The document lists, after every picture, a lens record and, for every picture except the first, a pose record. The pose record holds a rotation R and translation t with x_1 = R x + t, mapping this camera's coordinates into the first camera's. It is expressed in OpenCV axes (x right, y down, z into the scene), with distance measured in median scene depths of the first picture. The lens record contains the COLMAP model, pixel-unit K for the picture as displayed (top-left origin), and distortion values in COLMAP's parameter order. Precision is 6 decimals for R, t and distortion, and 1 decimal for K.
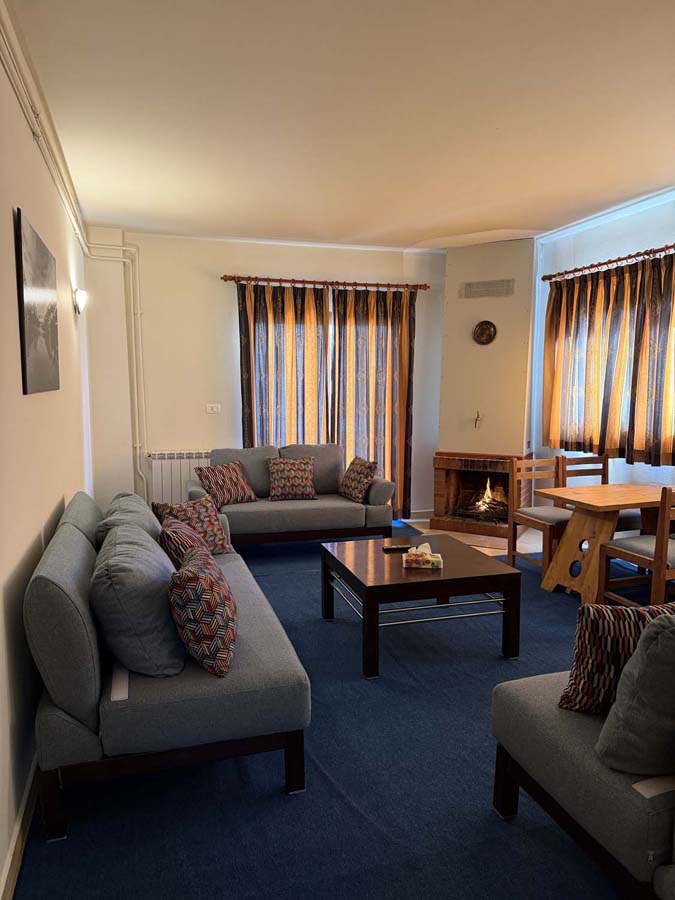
lens RADIAL K [[630.2, 0, 332.5], [0, 630.2, 458.0], [0, 0, 1]] dist [0.058831, -0.073740]
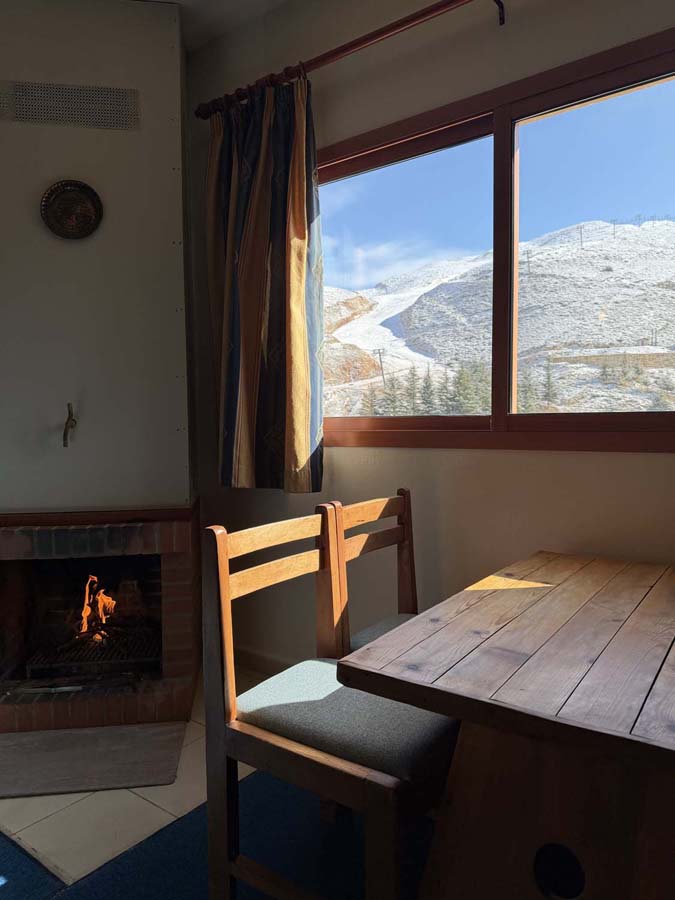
lens RADIAL K [[630.2, 0, 339.8], [0, 630.2, 451.5], [0, 0, 1]] dist [0.058831, -0.073740]
pose [[0.802338, -0.038053, 0.595655, 0.229767], [0.080572, 0.995736, -0.044918, -0.022902], [-0.591406, 0.084033, 0.801983, 1.032789]]
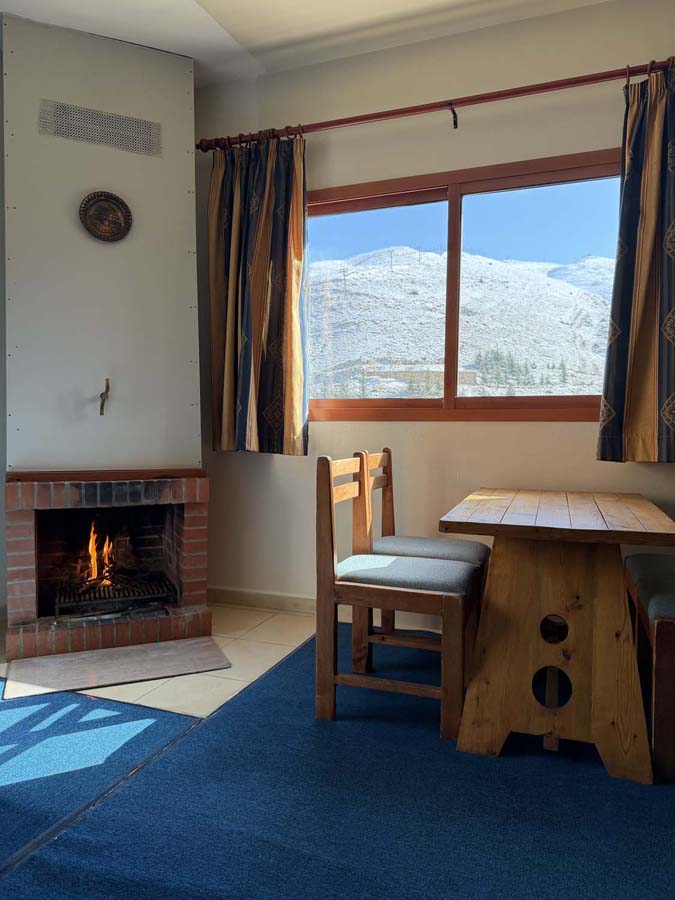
lens RADIAL K [[630.2, 0, 335.1], [0, 630.2, 451.2], [0, 0, 1]] dist [0.058831, -0.073740]
pose [[0.610119, -0.023603, 0.791958, -0.066946], [0.083669, 0.995887, -0.034777, 0.017356], [-0.787879, 0.087481, 0.609584, 1.028813]]
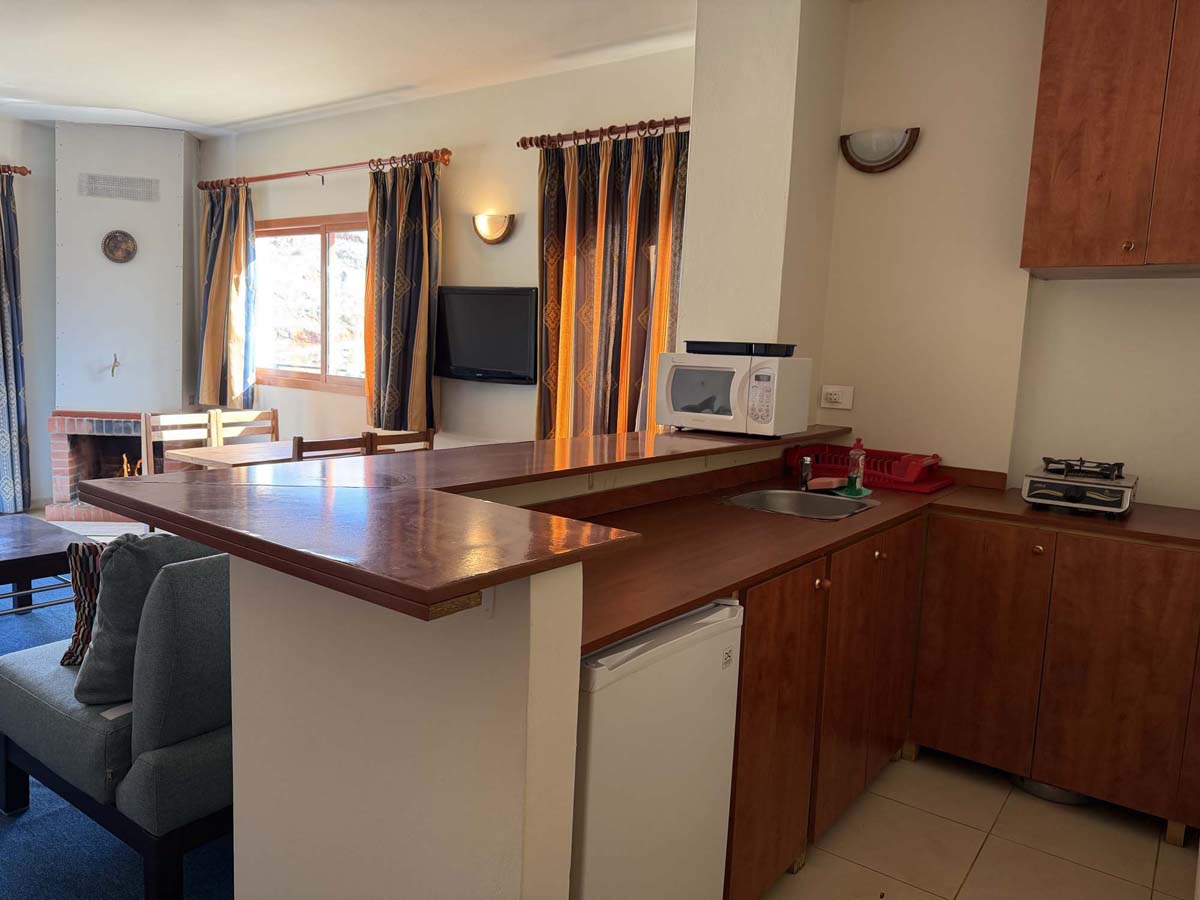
lens RADIAL K [[840.3, 0, 599.1], [0, 840.3, 455.2], [0, 0, 1]] dist [0.058831, -0.073740]
pose [[0.796031, -0.037040, 0.604121, 0.140539], [0.023540, 0.999265, 0.030249, 0.047026], [-0.604798, -0.009858, 0.796318, -0.213456]]
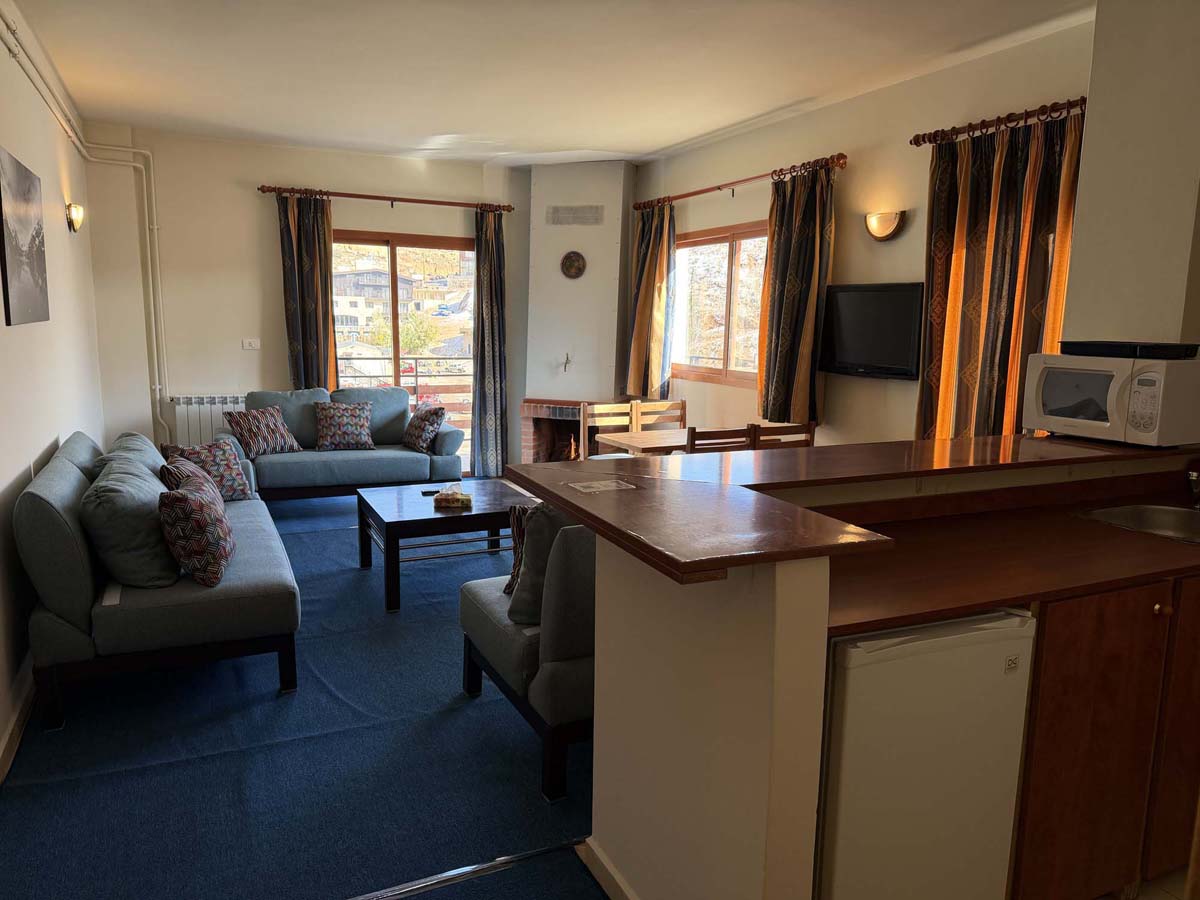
lens RADIAL K [[840.3, 0, 597.3], [0, 840.3, 456.3], [0, 0, 1]] dist [0.058831, -0.073740]
pose [[0.988614, -0.005556, 0.150373, 0.165655], [-0.001438, 0.998924, 0.046360, 0.030806], [-0.150469, -0.046048, 0.987542, -0.338413]]
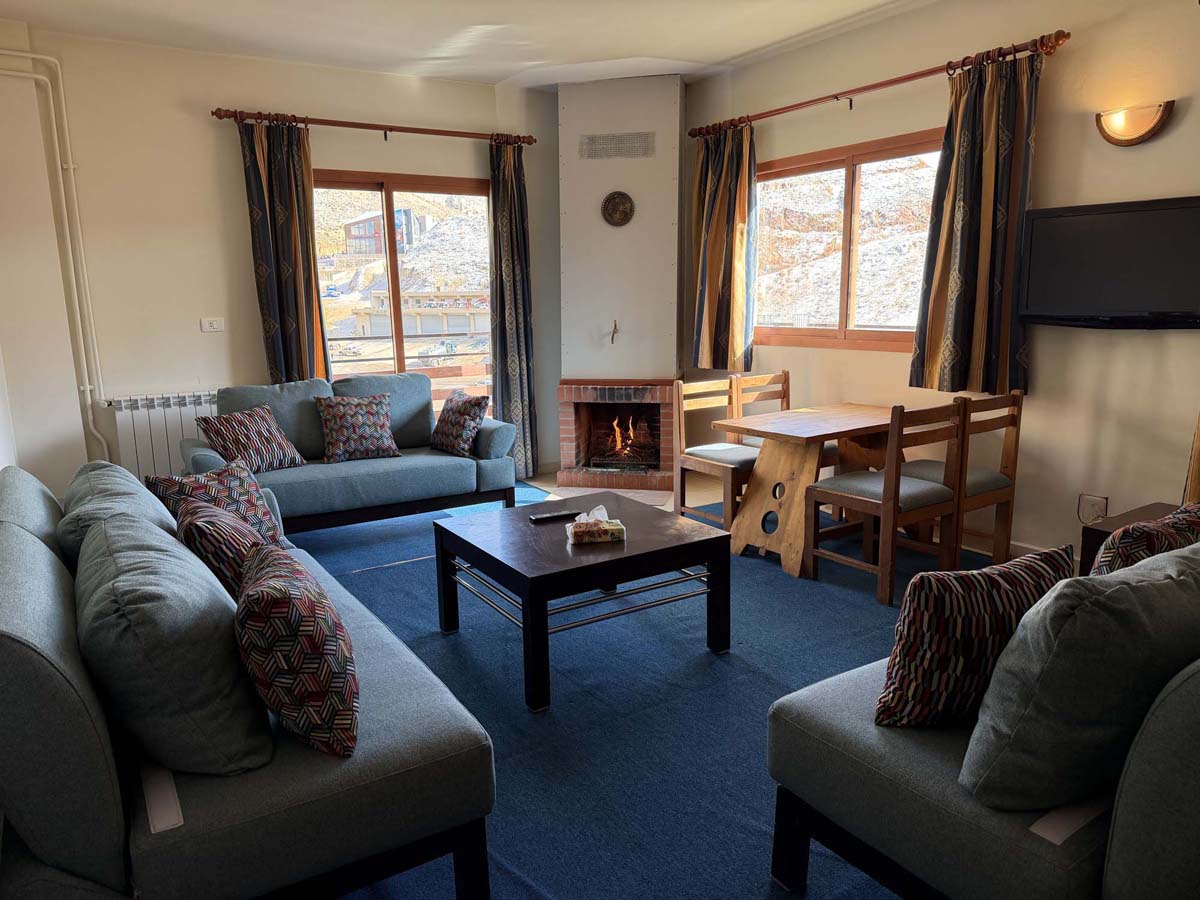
lens RADIAL K [[840.3, 0, 597.3], [0, 840.3, 455.8], [0, 0, 1]] dist [0.058831, -0.073740]
pose [[0.963004, -0.067224, 0.260968, -0.085862], [0.048497, 0.995808, 0.077556, 0.009716], [-0.265087, -0.062031, 0.962227, 0.122921]]
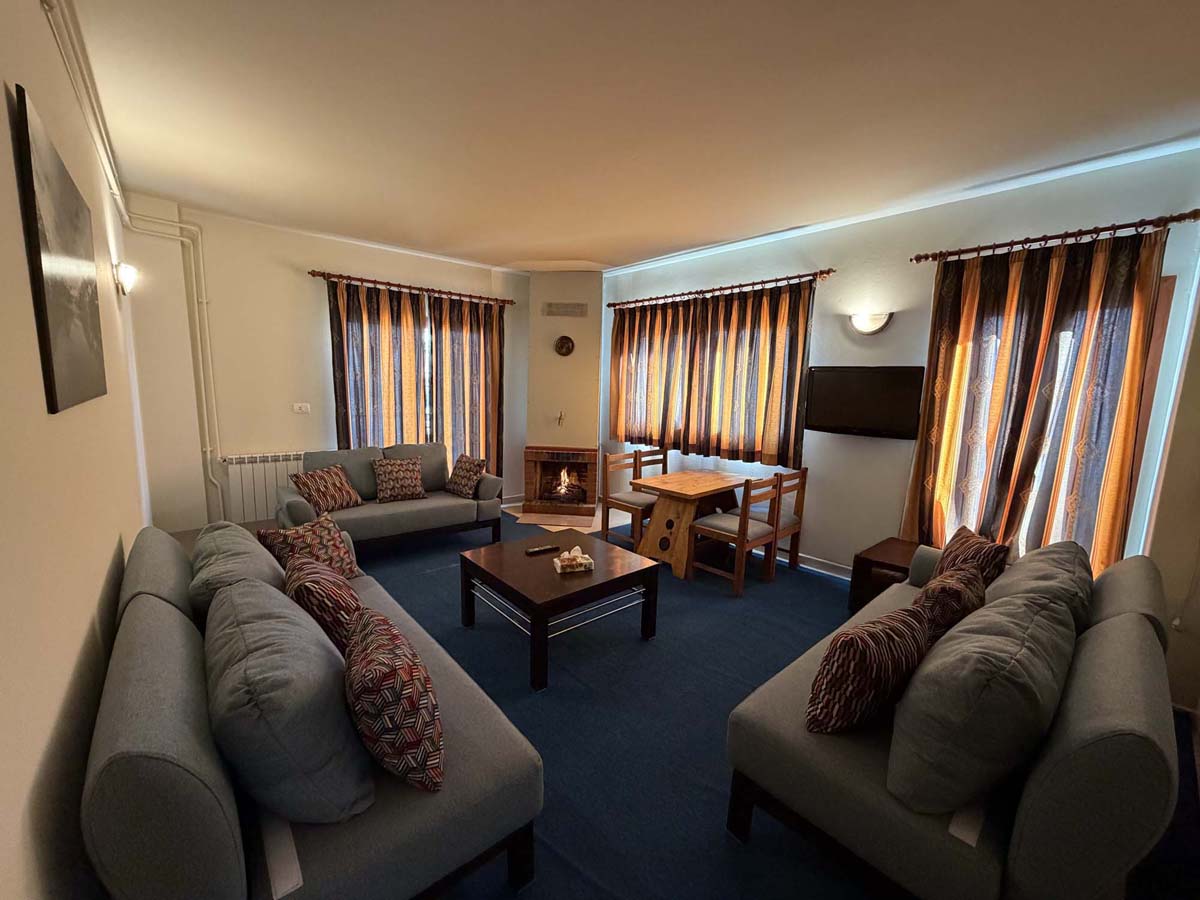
lens RADIAL K [[478.2, 0, 598.1], [0, 478.2, 451.5], [0, 0, 1]] dist [-0.002861, 0.000689]
pose [[0.910931, -0.031535, 0.411351, -0.137614], [0.019886, 0.999272, 0.032569, -0.046580], [-0.412079, -0.021488, 0.910895, 0.258044]]
